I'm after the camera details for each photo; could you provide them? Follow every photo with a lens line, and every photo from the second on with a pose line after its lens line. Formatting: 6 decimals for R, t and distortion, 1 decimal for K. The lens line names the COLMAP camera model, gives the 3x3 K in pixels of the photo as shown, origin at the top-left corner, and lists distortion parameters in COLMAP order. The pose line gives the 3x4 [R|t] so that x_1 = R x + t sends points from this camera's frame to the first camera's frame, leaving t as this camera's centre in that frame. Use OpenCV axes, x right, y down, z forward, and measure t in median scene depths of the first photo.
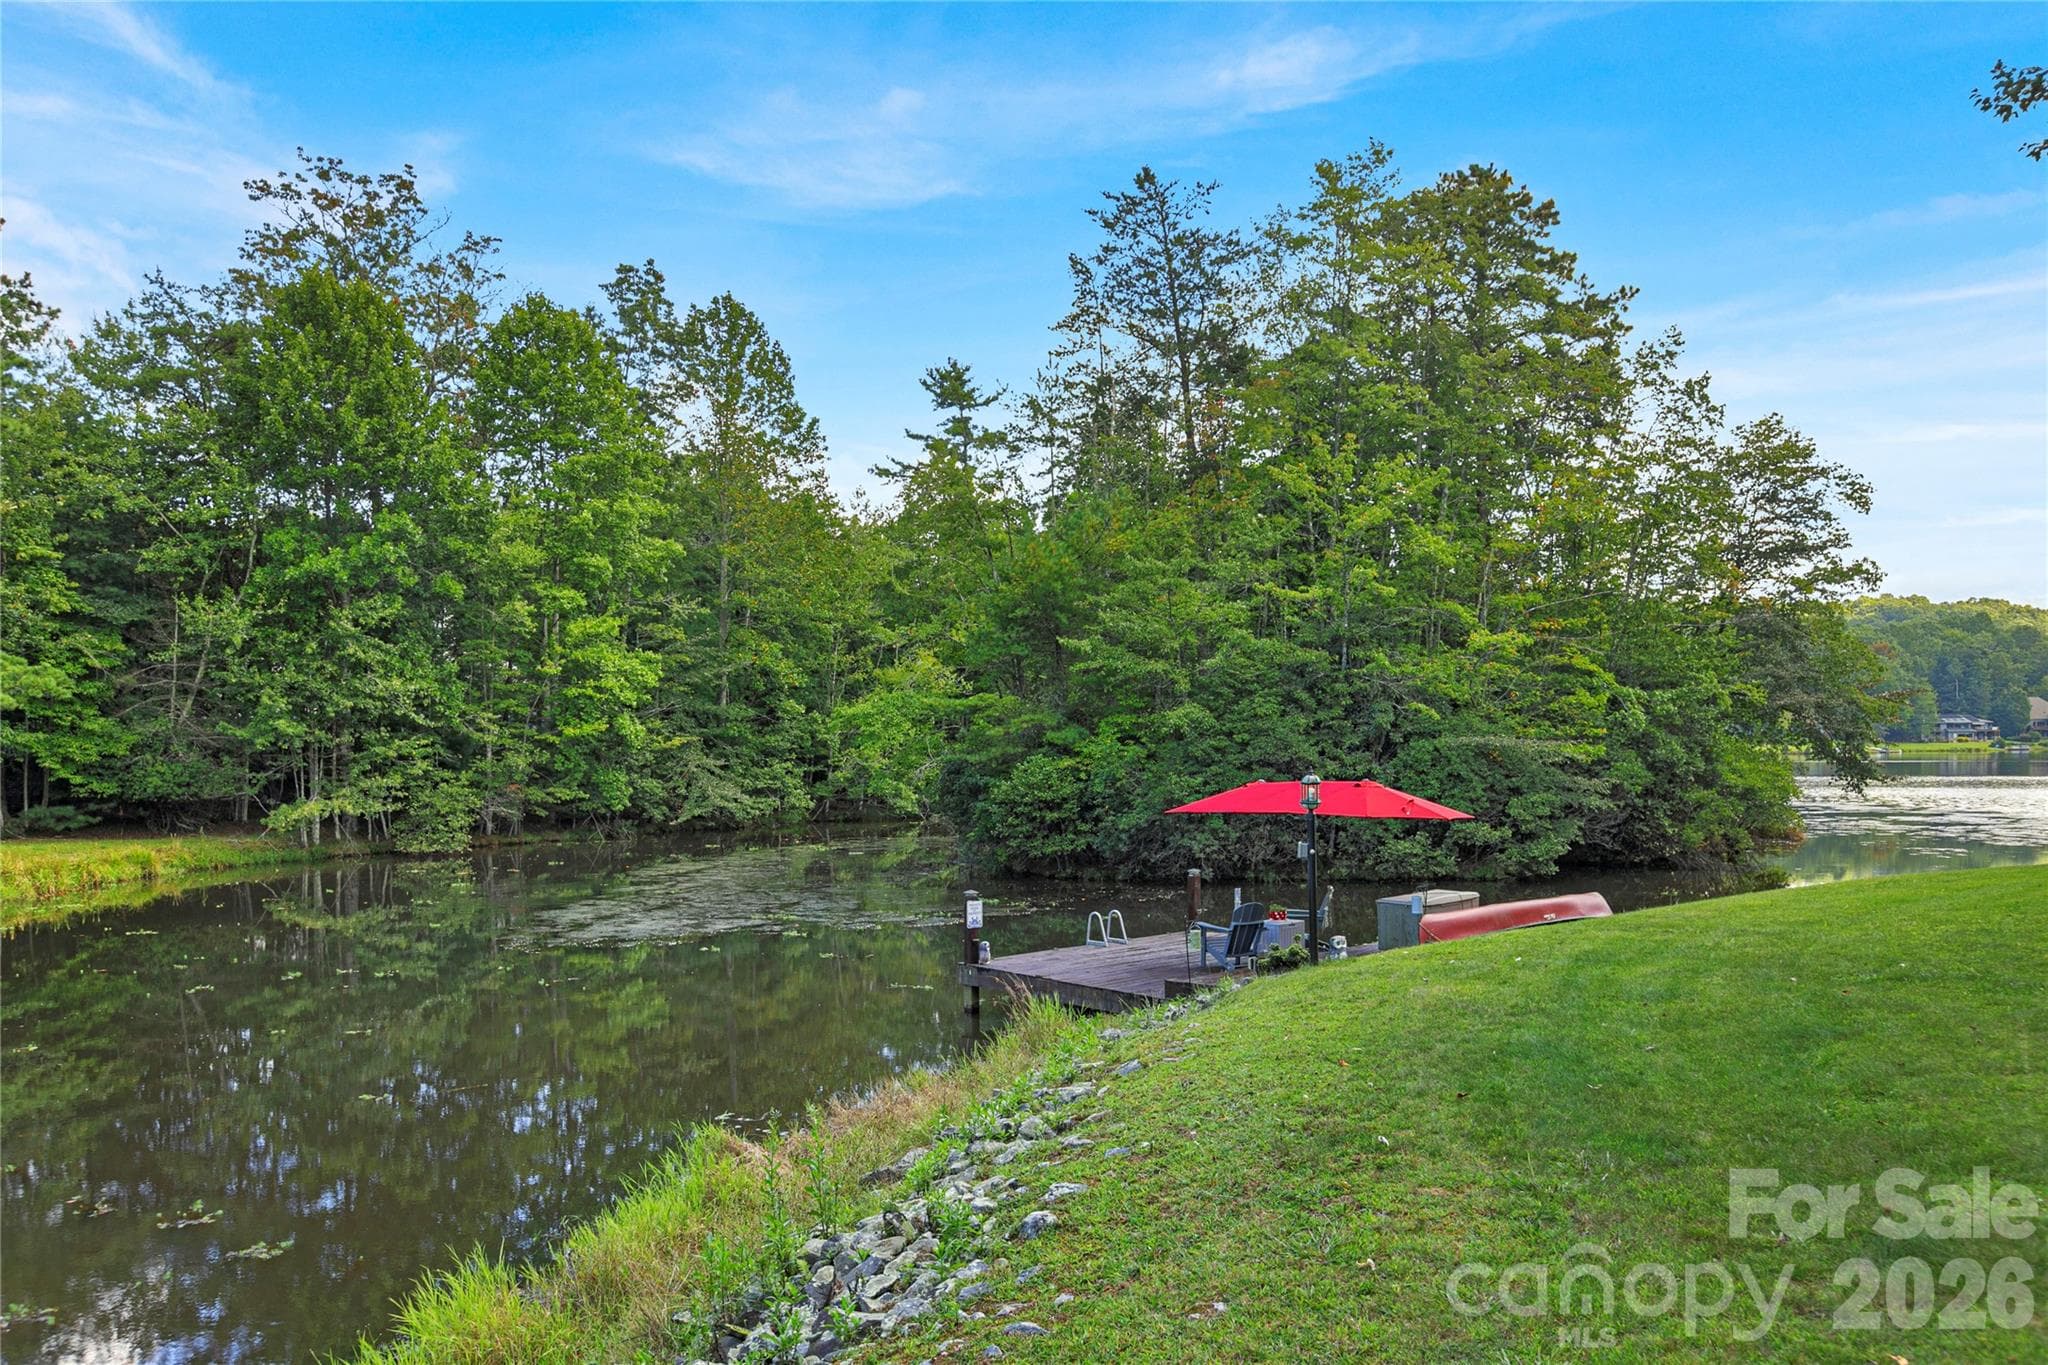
lens RADIAL K [[1505.6, 0, 1025.6], [0, 1505.6, 773.2], [0, 0, 1]] dist [0.056584, -0.186691]
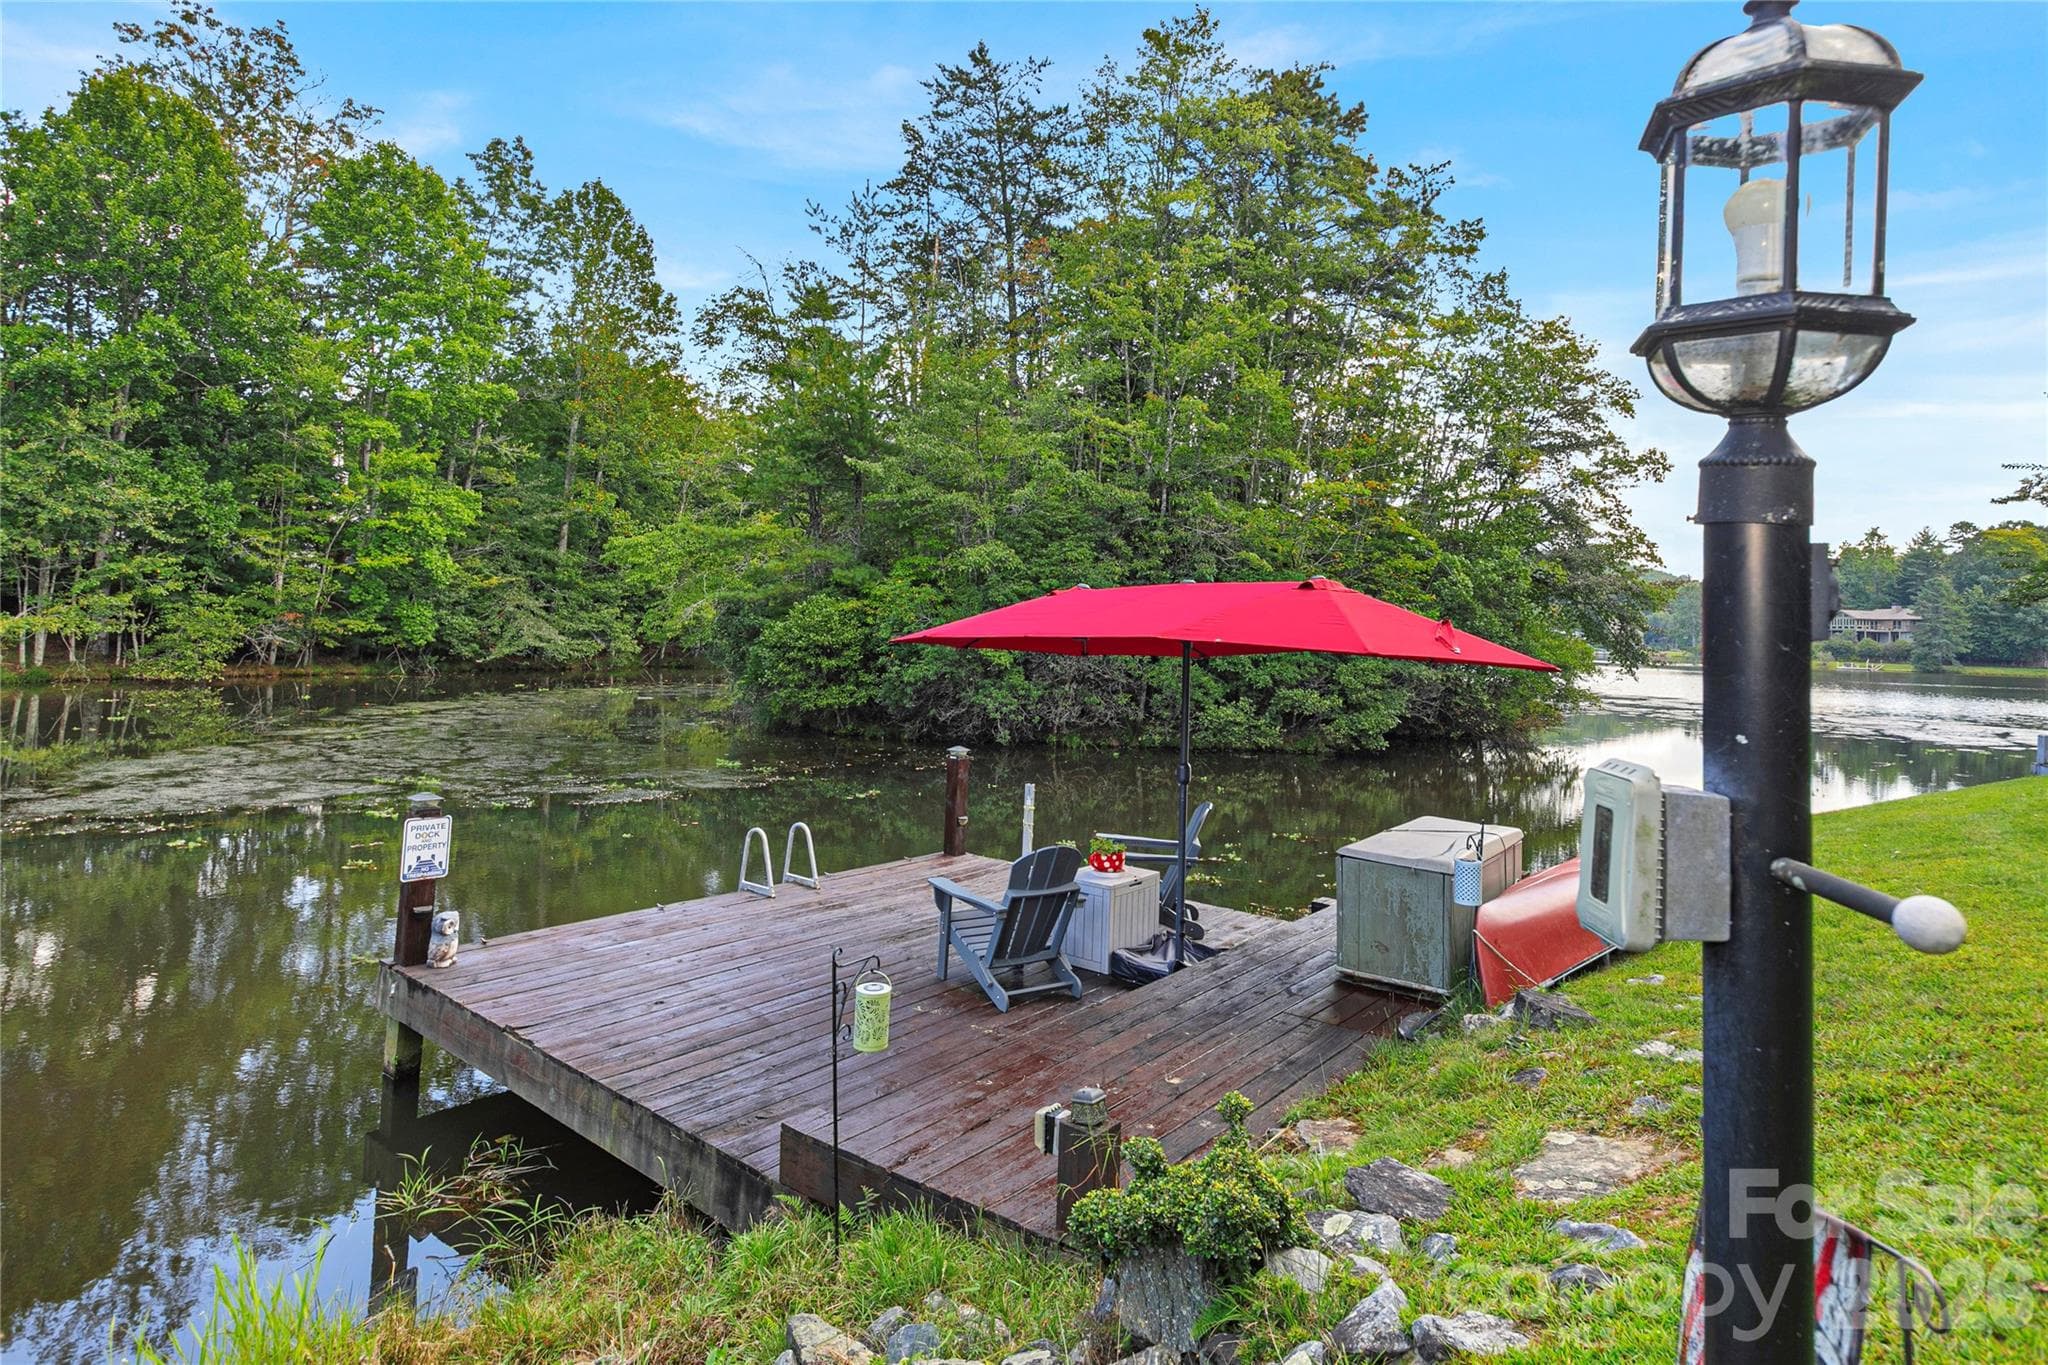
lens RADIAL K [[1010.0, 0, 1024.0], [0, 1010.0, 682.5], [0, 0, 1]] dist [0.000229, 0.000038]
pose [[0.992147, 0.038511, 0.118998, 0.044889], [-0.042294, 0.998672, 0.029430, 0.013025], [-0.117707, -0.034232, 0.992458, 0.306830]]
